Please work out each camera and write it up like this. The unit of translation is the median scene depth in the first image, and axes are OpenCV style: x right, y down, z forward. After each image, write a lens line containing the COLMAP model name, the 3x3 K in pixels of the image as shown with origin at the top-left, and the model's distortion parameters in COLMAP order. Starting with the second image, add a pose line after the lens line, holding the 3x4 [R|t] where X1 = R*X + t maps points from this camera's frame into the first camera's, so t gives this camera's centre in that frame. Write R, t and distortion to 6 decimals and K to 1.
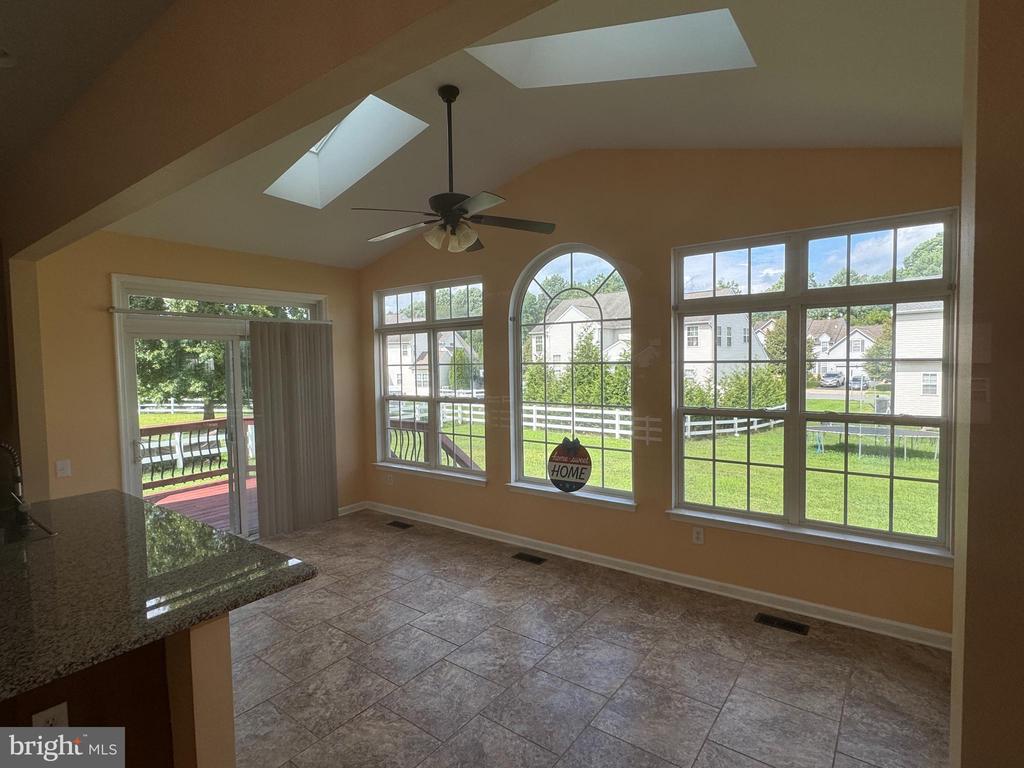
lens RADIAL K [[512.2, 0, 508.5], [0, 512.2, 383.3], [0, 0, 1]] dist [0.000749, 0.000186]
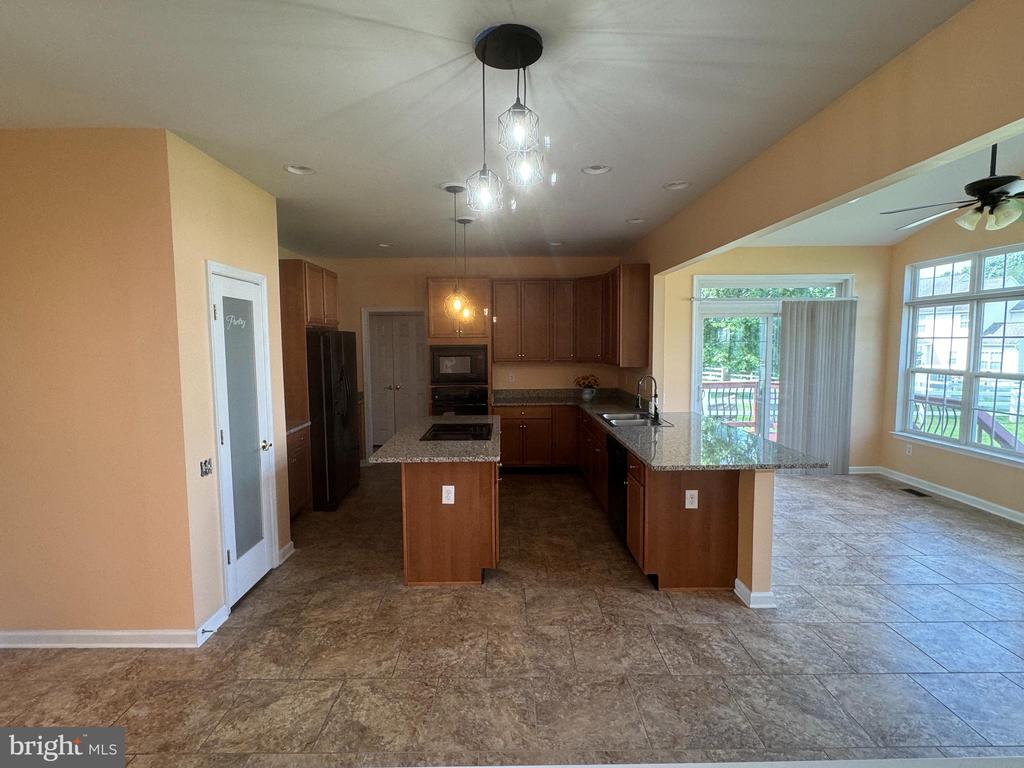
lens RADIAL K [[512.2, 0, 508.5], [0, 512.2, 383.3], [0, 0, 1]] dist [0.000749, 0.000186]
pose [[0.600303, 0.080096, -0.795752, 0.101146], [-0.040123, 0.996736, 0.070058, 0.016631], [0.798766, -0.010129, 0.601557, -0.275896]]
